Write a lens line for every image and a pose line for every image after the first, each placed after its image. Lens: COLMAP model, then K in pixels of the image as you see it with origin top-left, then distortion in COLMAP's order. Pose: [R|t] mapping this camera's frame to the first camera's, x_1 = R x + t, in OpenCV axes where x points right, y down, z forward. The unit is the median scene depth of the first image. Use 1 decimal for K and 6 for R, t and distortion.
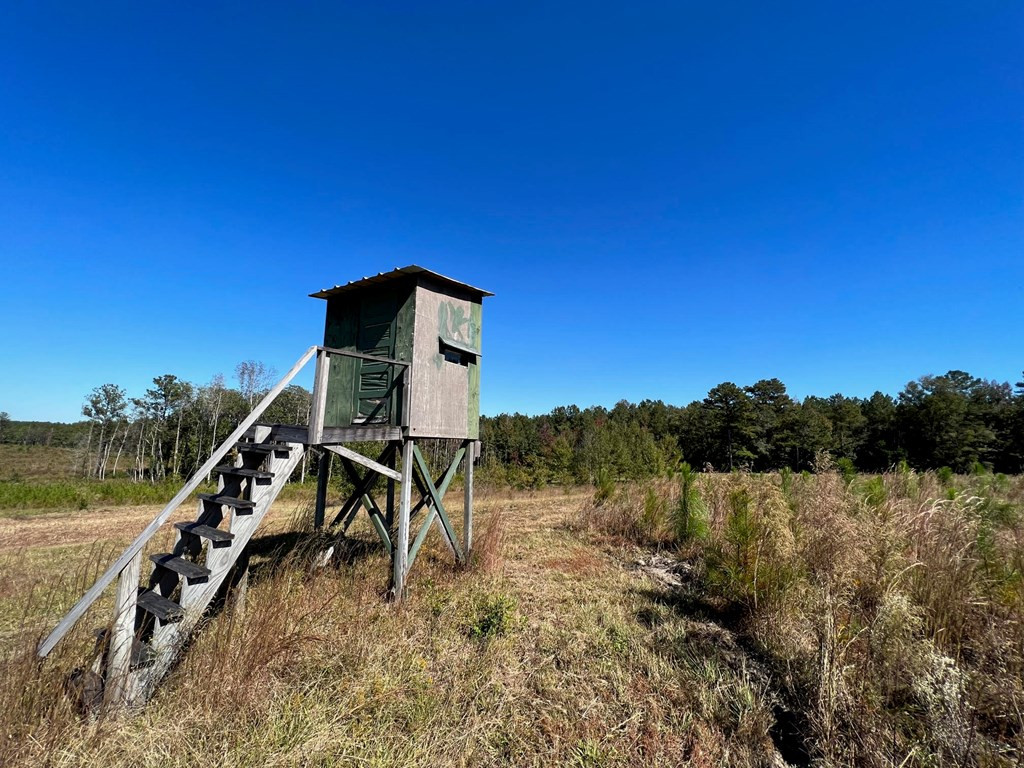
lens RADIAL K [[410.5, 0, 510.4], [0, 410.5, 386.1], [0, 0, 1]] dist [0.000834, 0.000408]
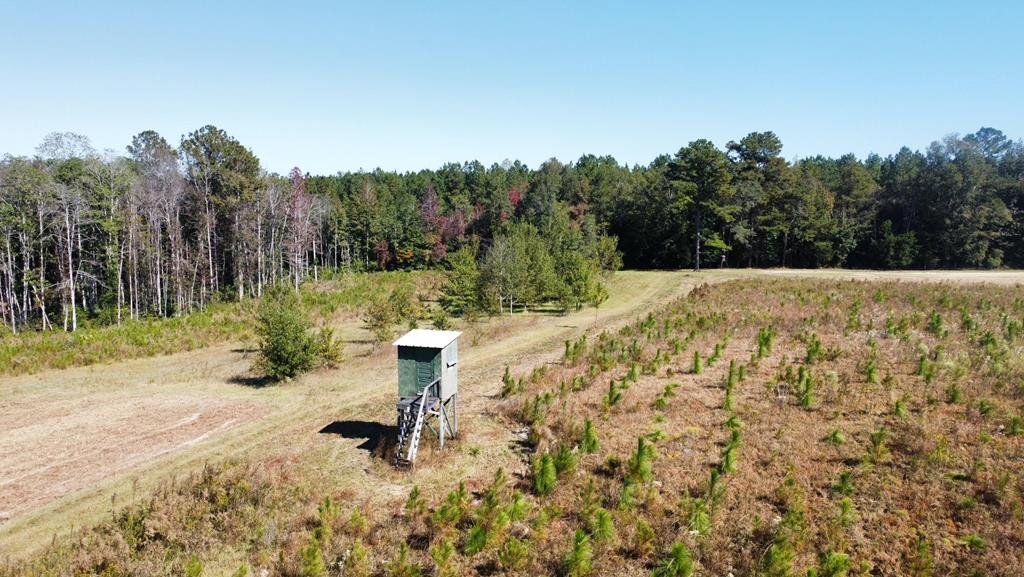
lens RADIAL K [[772.5, 0, 505.9], [0, 772.5, 286.5], [0, 0, 1]] dist [0.001020, -0.002195]
pose [[0.980826, -0.037831, 0.191180, -0.038666], [-0.013354, 0.965626, 0.259593, -0.100413], [-0.194429, -0.257169, 0.946605, -0.197426]]
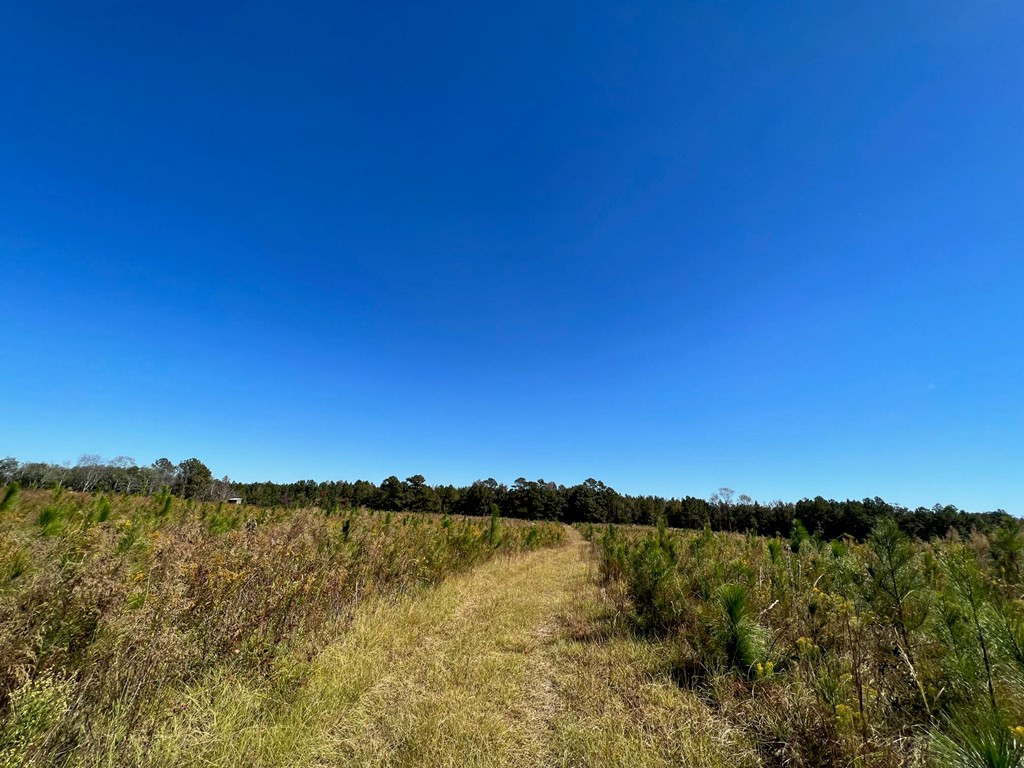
lens RADIAL K [[410.5, 0, 510.4], [0, 410.5, 386.1], [0, 0, 1]] dist [0.000834, 0.000408]
pose [[0.866616, 0.164724, 0.471001, 0.027630], [-0.097377, 0.981620, -0.164136, -0.159420], [-0.489381, 0.096378, 0.866728, -0.962112]]
